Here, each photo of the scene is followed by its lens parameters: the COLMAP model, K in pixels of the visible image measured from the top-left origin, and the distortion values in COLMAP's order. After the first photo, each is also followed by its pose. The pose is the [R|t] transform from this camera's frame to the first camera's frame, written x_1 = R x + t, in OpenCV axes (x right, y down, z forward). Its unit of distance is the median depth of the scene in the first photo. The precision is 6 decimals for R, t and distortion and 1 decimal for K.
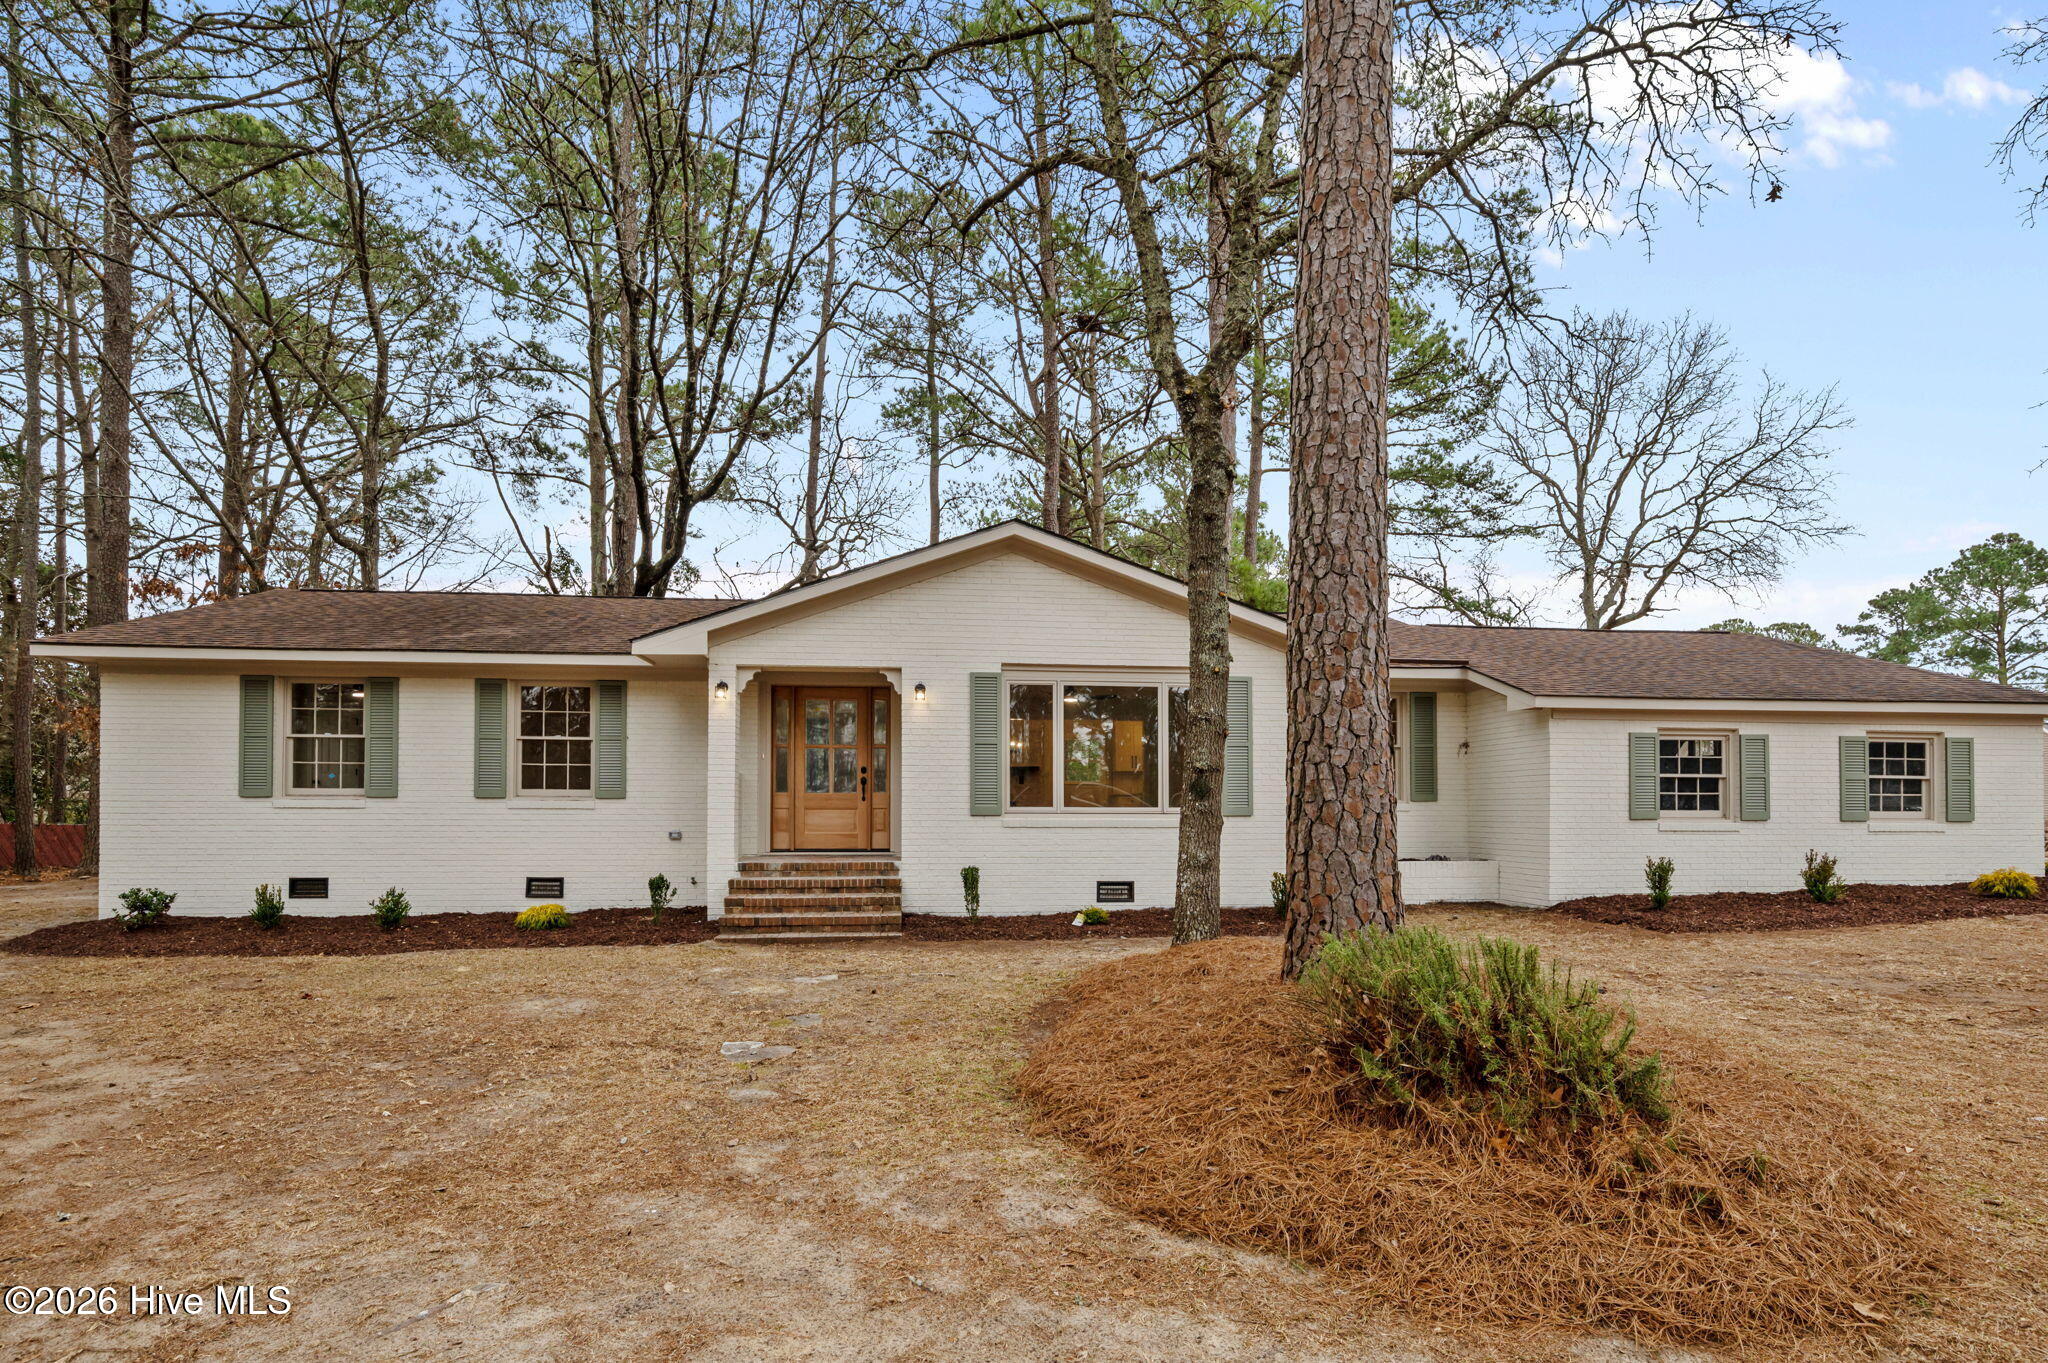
lens RADIAL K [[1291.1, 0, 1059.8], [0, 1291.1, 780.2], [0, 0, 1]] dist [-0.011327, -0.001900]
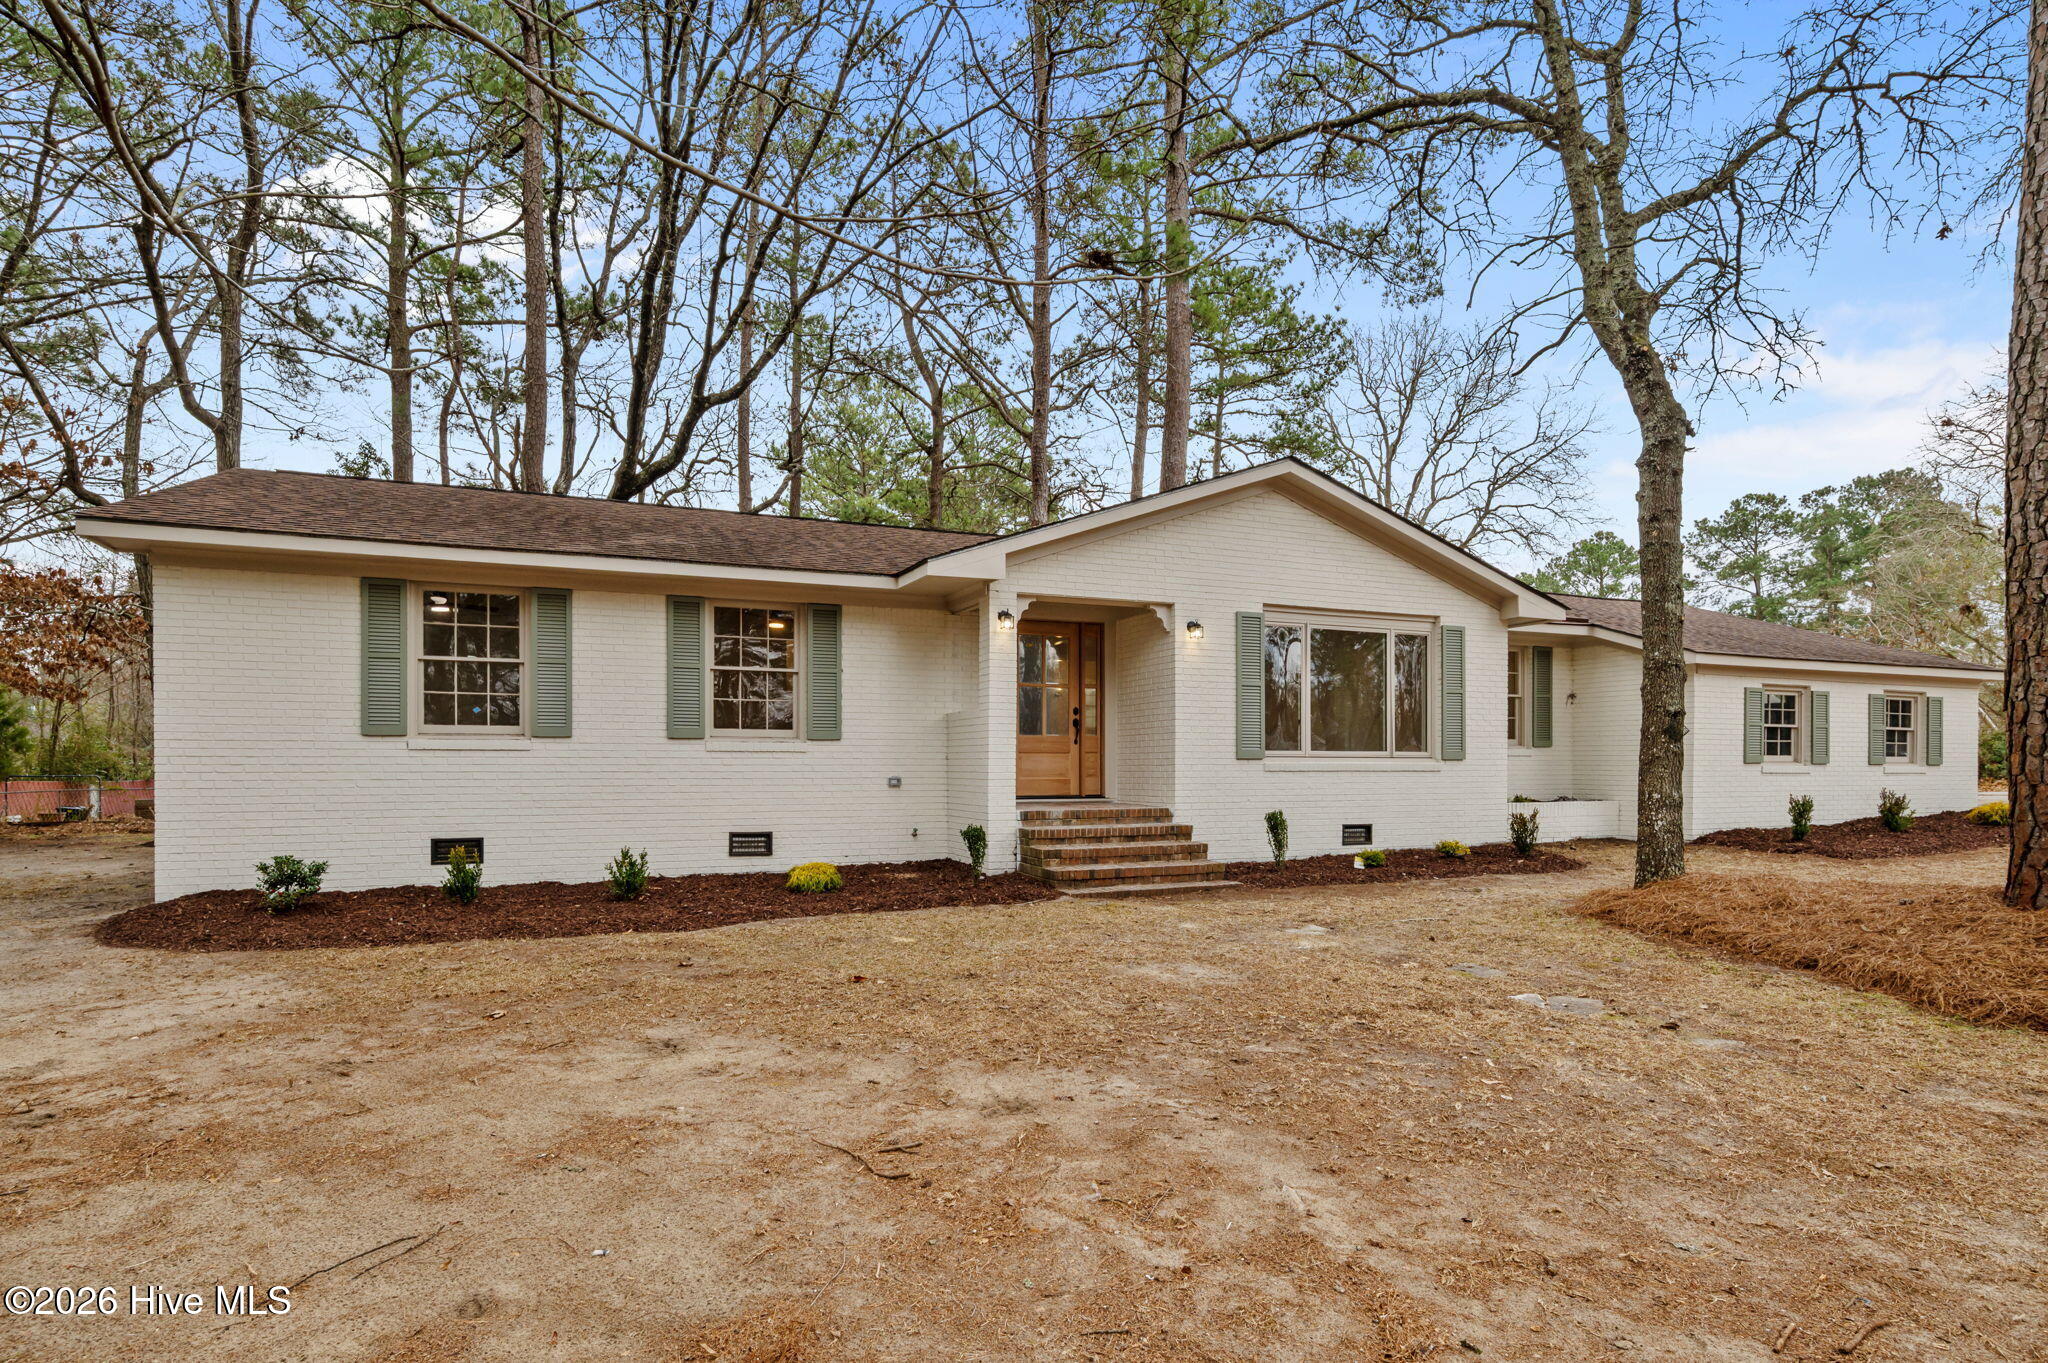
lens RADIAL K [[1268.4, 0, 1093.1], [0, 1268.4, 766.9], [0, 0, 1]] dist [-0.010432, 0.005896]
pose [[0.938716, -0.001885, 0.344687, -0.484375], [-0.007653, 0.999625, 0.026308, 0.008465], [-0.344607, -0.027334, 0.938349, 0.137246]]
